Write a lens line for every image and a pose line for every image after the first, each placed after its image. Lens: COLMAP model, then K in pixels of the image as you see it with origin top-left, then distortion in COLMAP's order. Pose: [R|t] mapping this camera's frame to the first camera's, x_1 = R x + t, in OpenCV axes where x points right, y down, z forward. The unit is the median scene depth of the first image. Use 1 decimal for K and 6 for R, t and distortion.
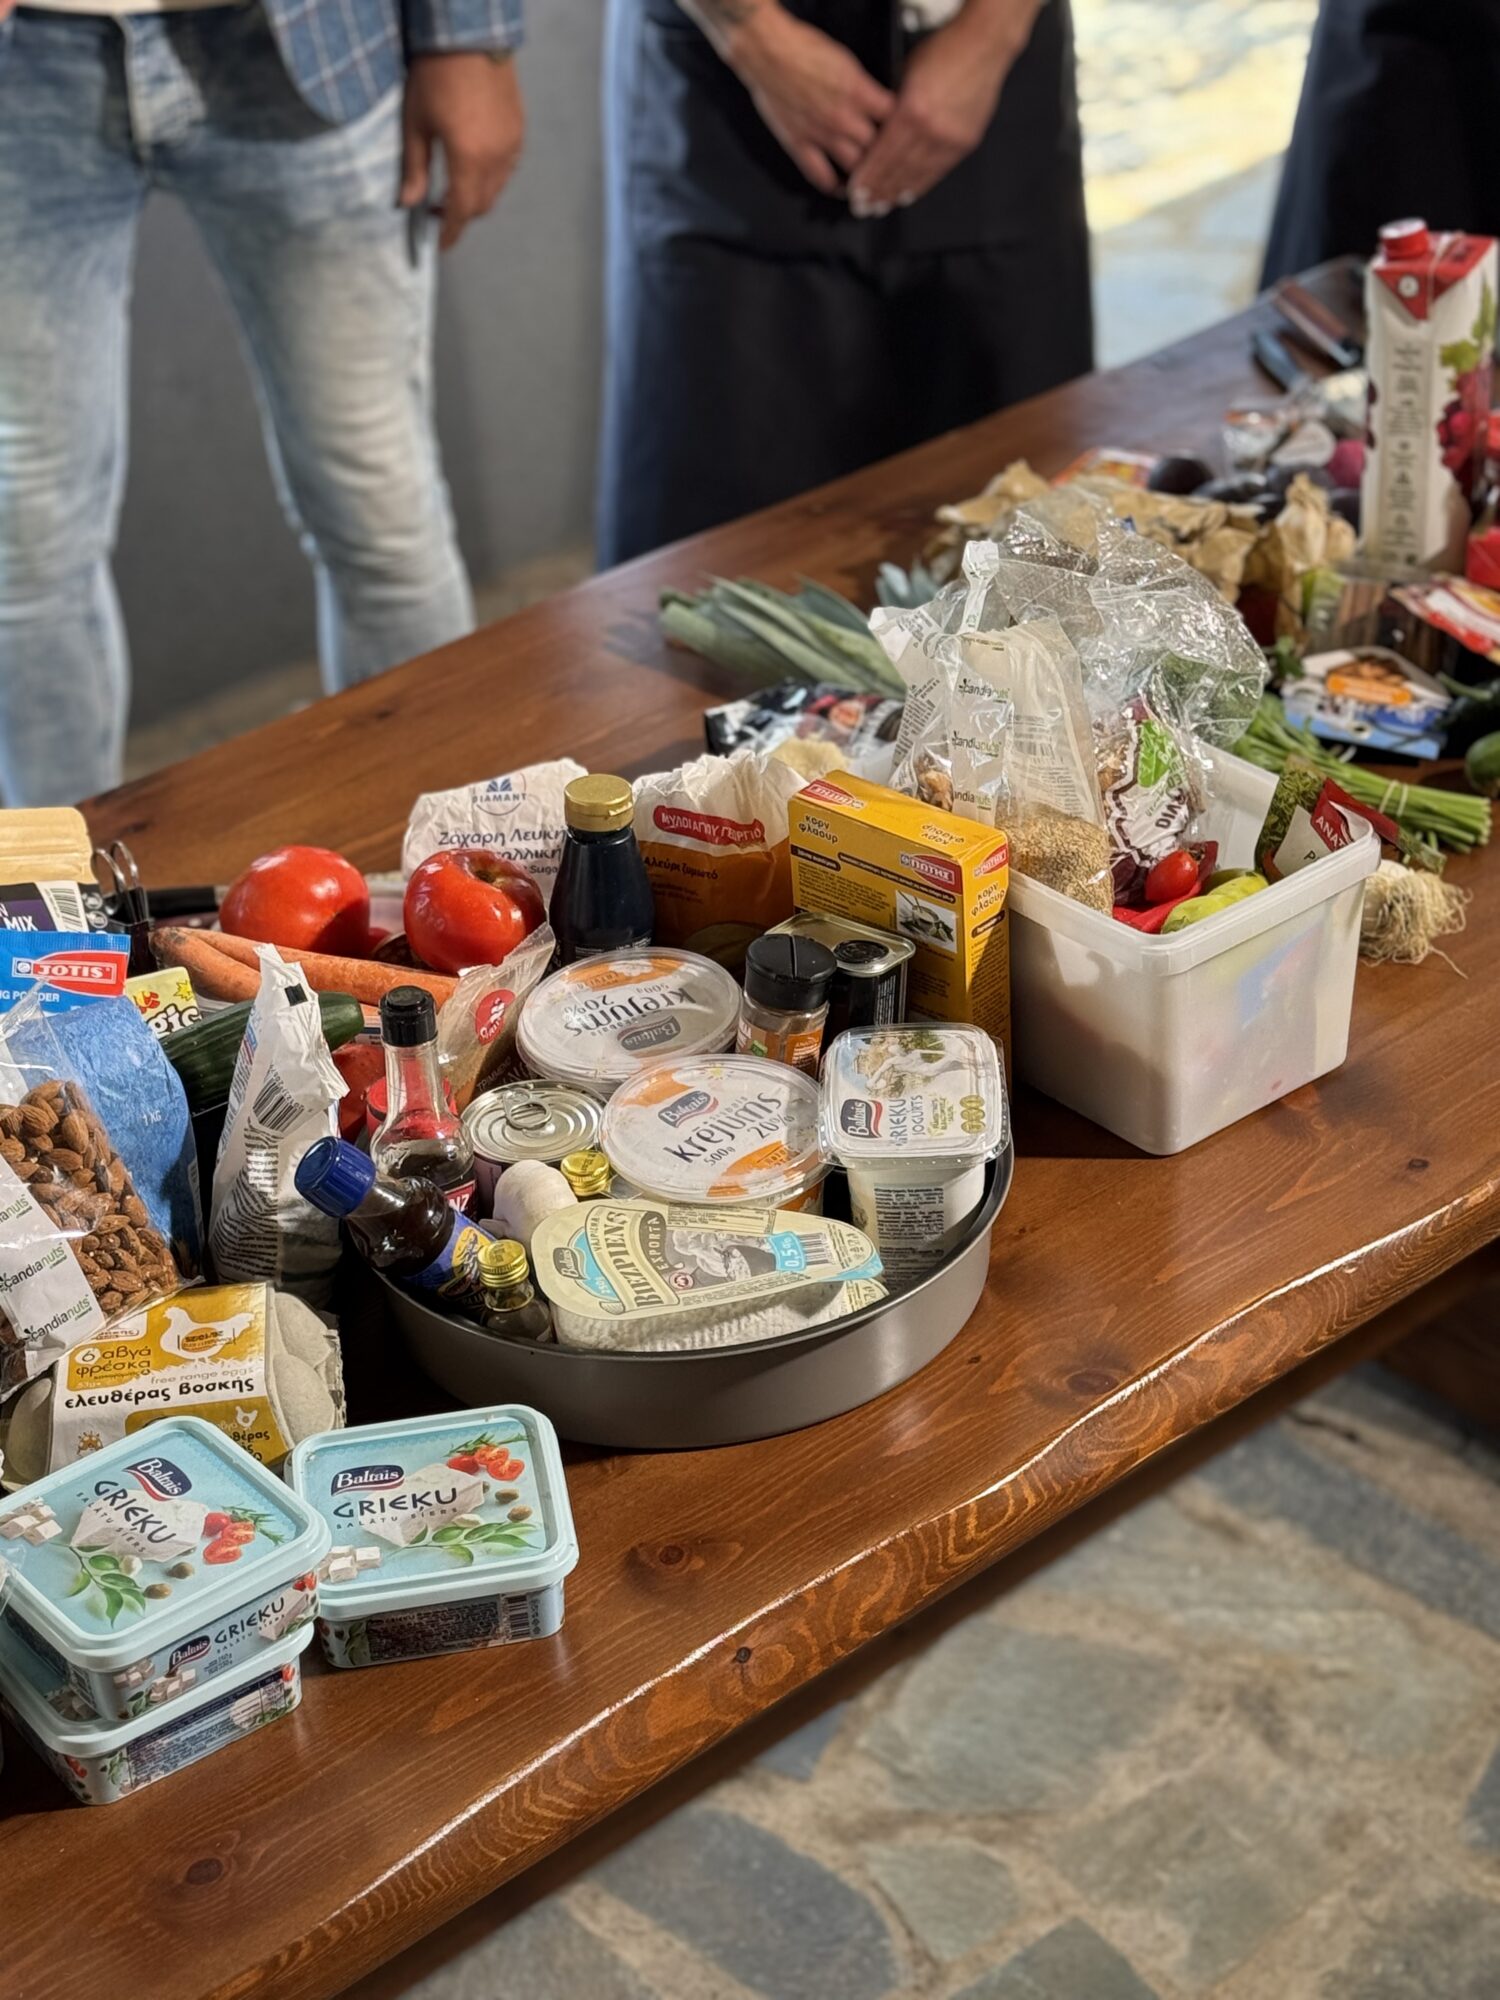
lens RADIAL K [[3736.5, 0, 767.7], [0, 3736.5, 1005.5], [0, 0, 1]] dist [0.098066, 0.000000]
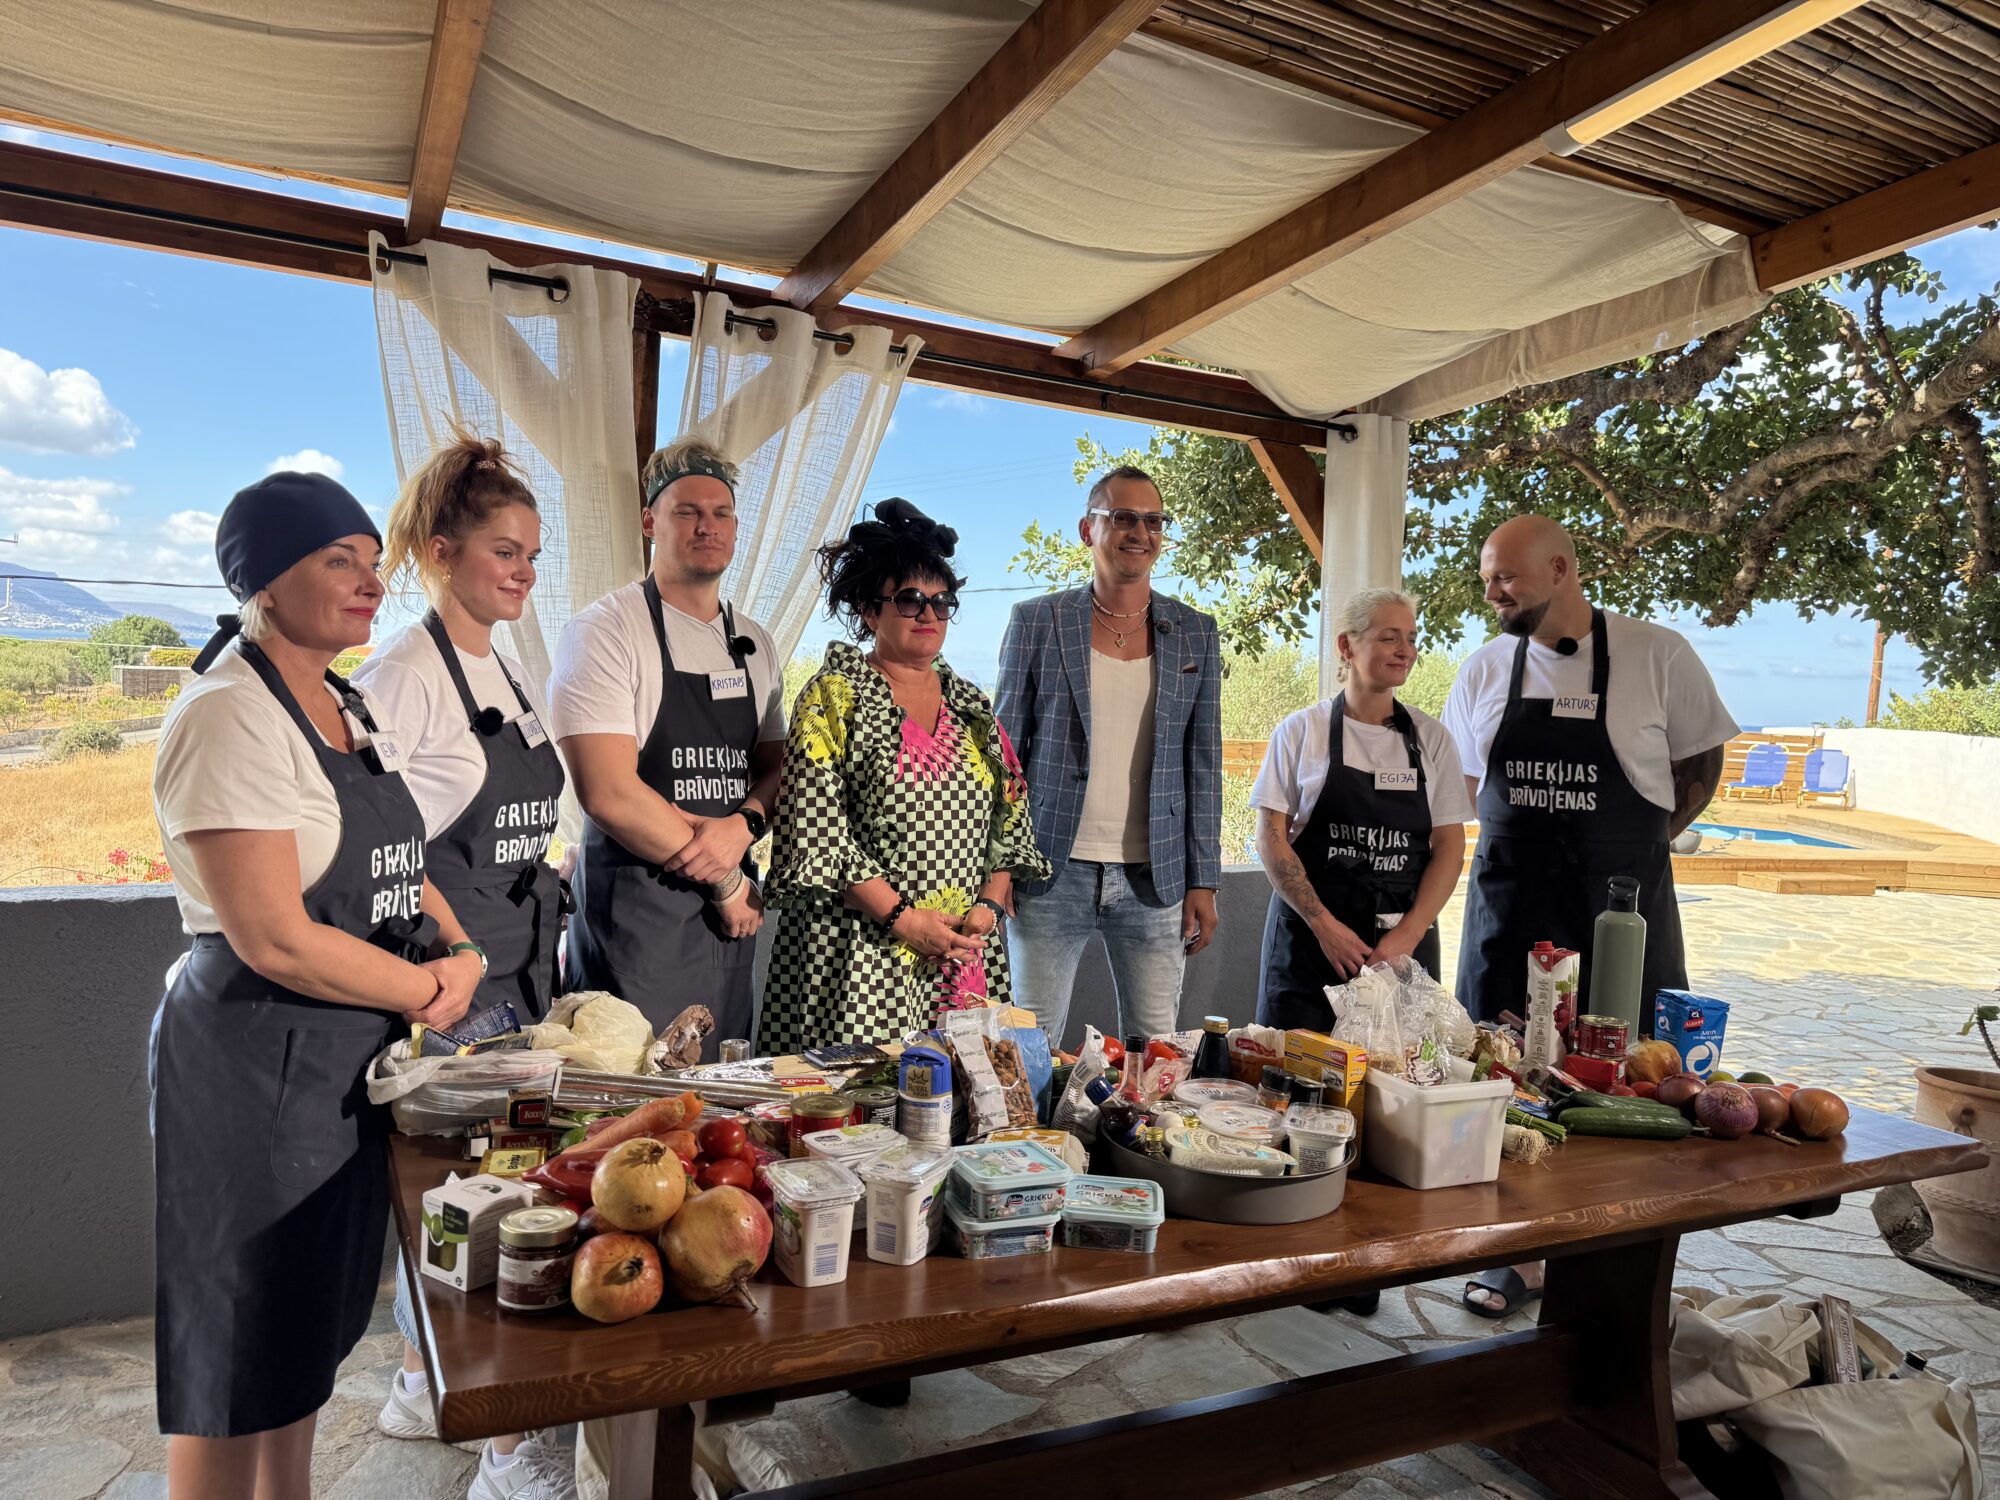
lens RADIAL K [[1382.6, 0, 987.0], [0, 1382.6, 744.6], [0, 0, 1]] dist [0.038889, -0.016113]
pose [[0.957726, 0.113623, -0.264292, 0.043240], [-0.227391, 0.861746, -0.453527, 0.292603], [0.176222, 0.494452, 0.851154, -0.005507]]
